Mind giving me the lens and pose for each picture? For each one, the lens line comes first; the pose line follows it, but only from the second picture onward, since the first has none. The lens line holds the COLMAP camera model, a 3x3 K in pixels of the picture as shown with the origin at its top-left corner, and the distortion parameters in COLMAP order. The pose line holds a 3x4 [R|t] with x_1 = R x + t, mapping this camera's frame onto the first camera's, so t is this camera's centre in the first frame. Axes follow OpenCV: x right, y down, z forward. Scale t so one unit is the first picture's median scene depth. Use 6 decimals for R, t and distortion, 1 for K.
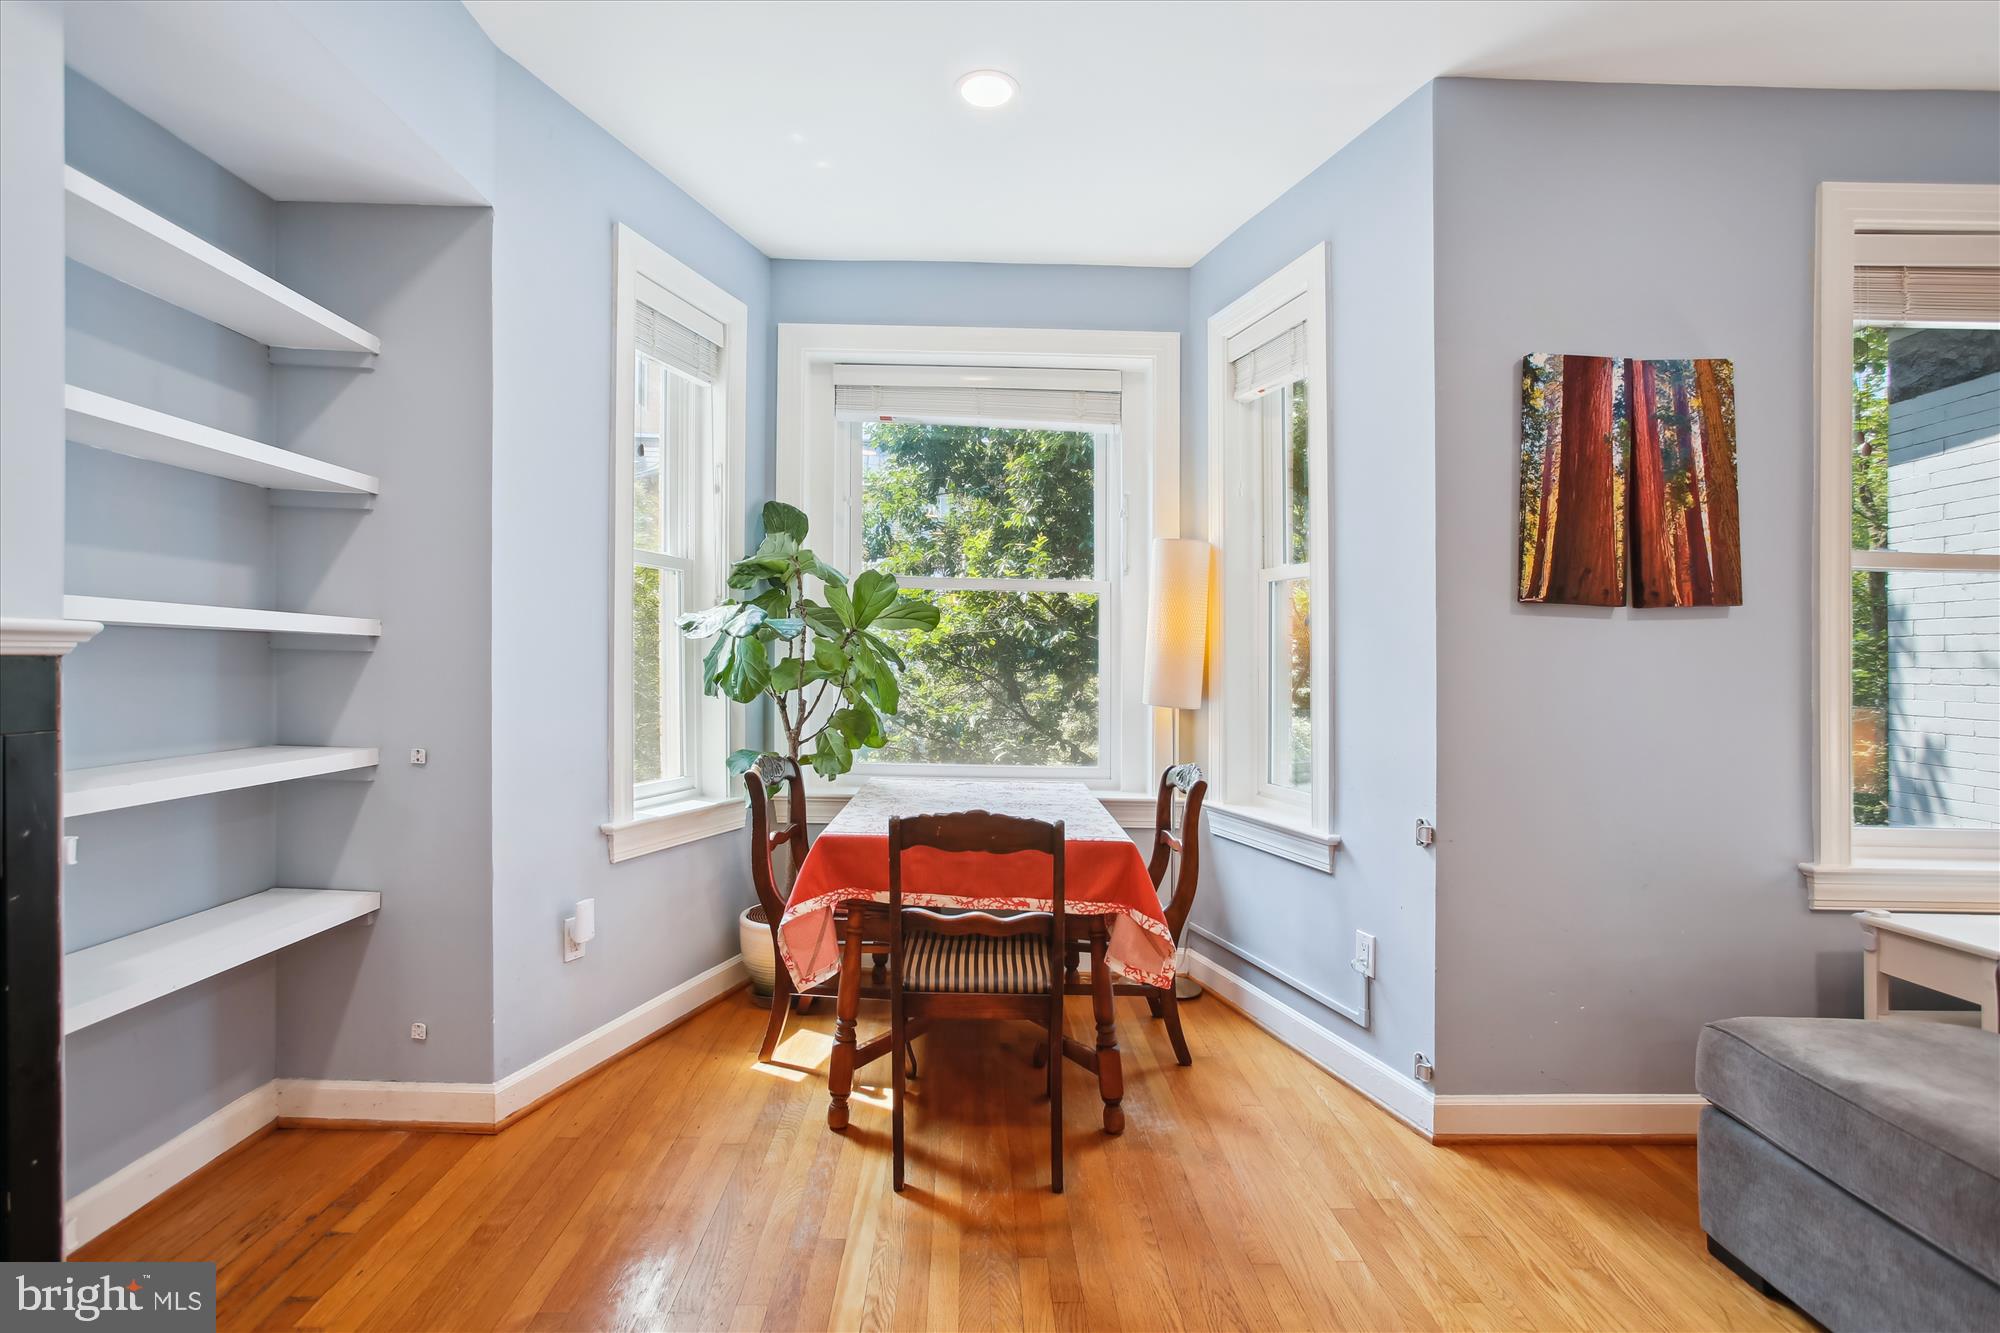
lens RADIAL K [[914.7, 0, 987.3], [0, 914.7, 654.0], [0, 0, 1]] dist [-0.033601, 0.020722]
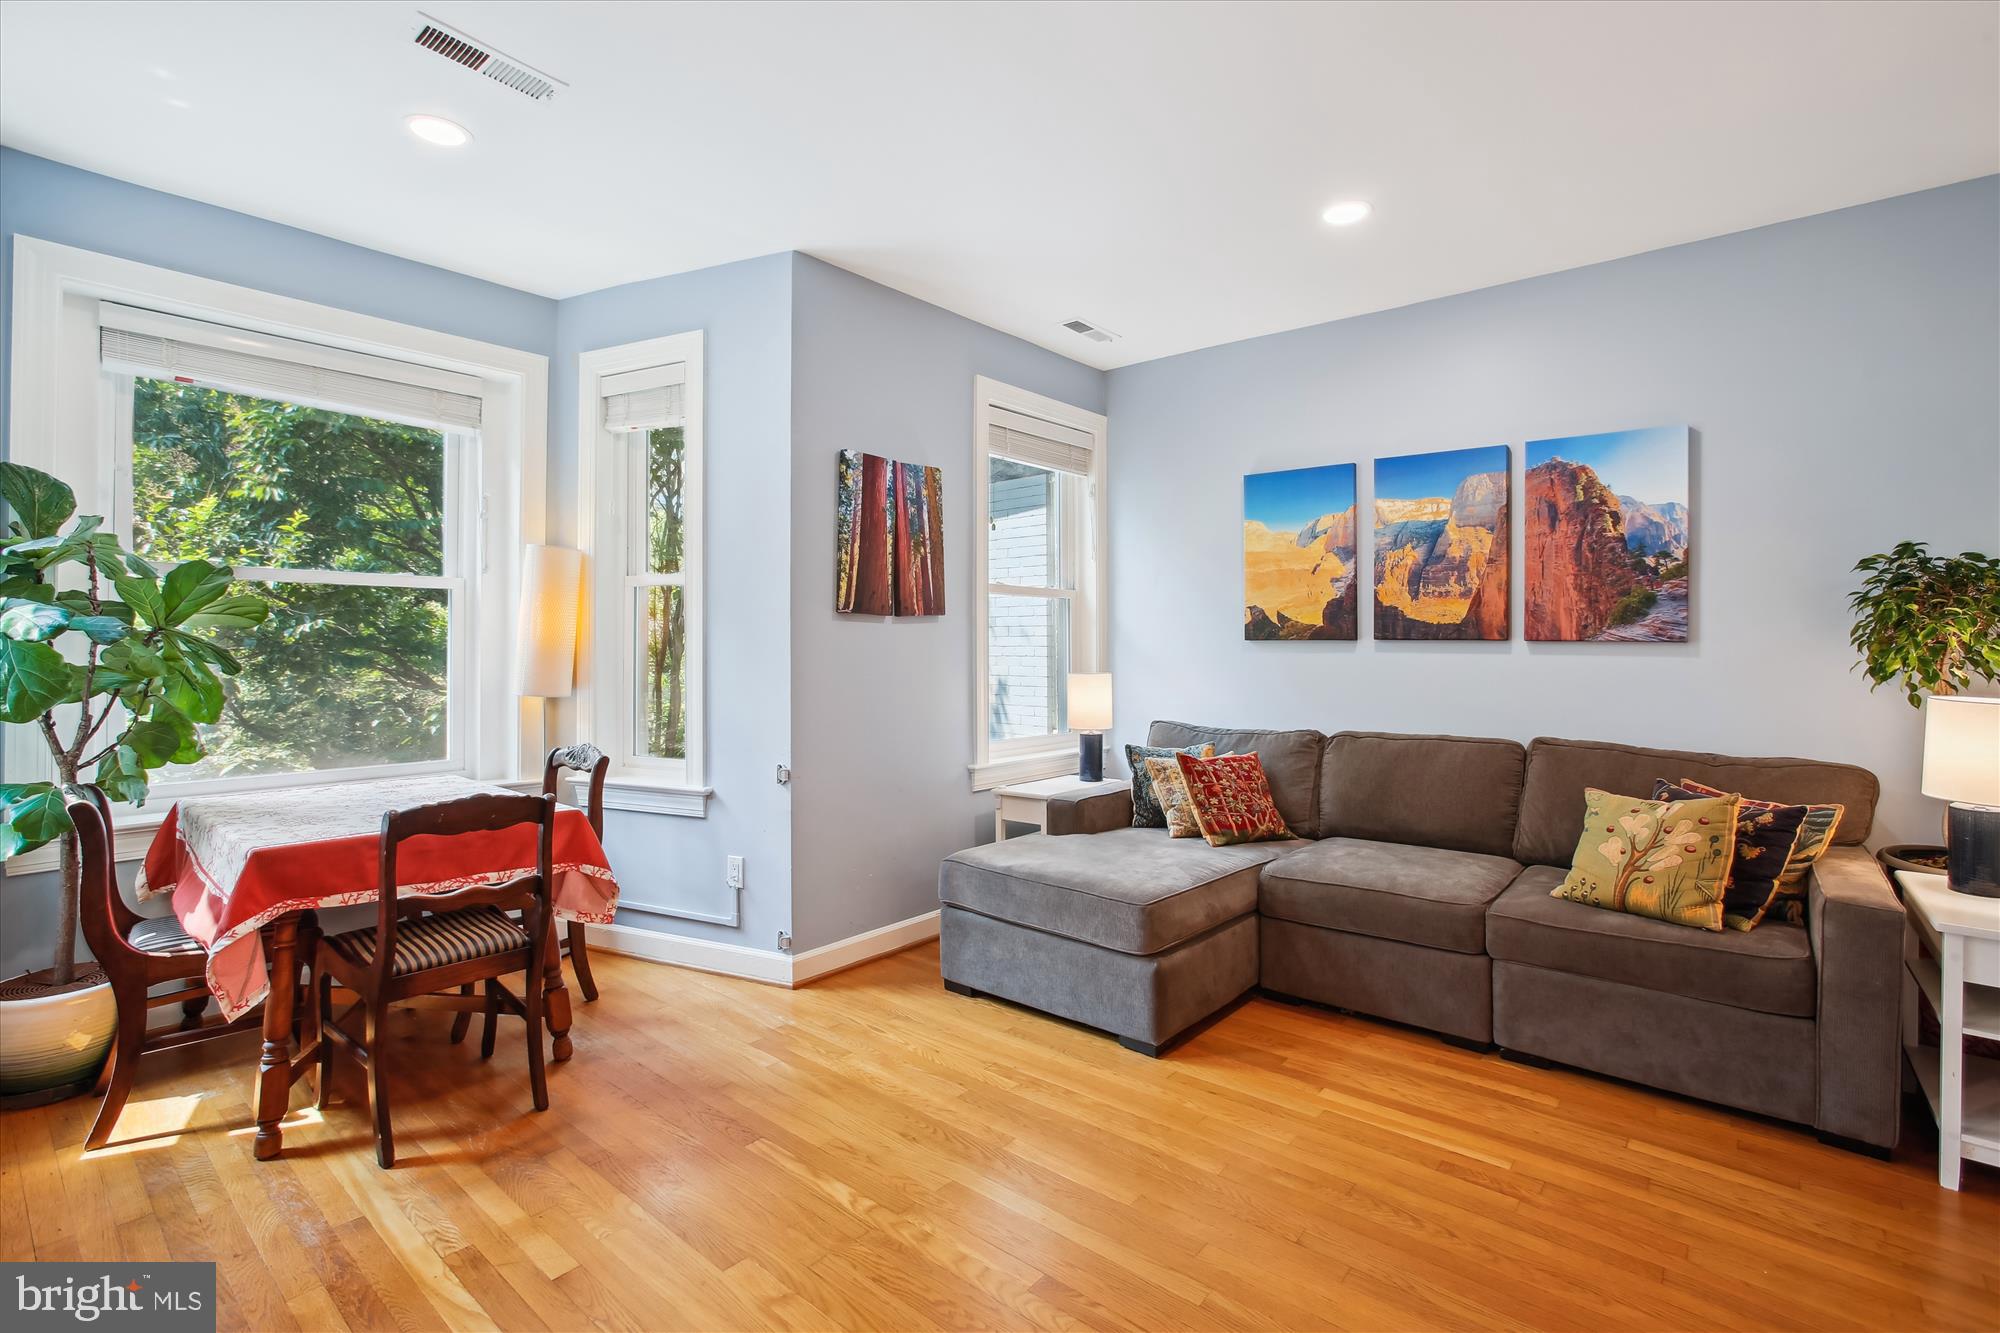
lens RADIAL K [[902.1, 0, 1001.9], [0, 902.1, 643.8], [0, 0, 1]] dist [-0.034574, 0.019775]
pose [[0.669498, -0.016769, 0.742625, -0.340042], [0.009542, 0.999857, 0.013974, -0.023326], [-0.742753, -0.002270, 0.669562, -0.201629]]
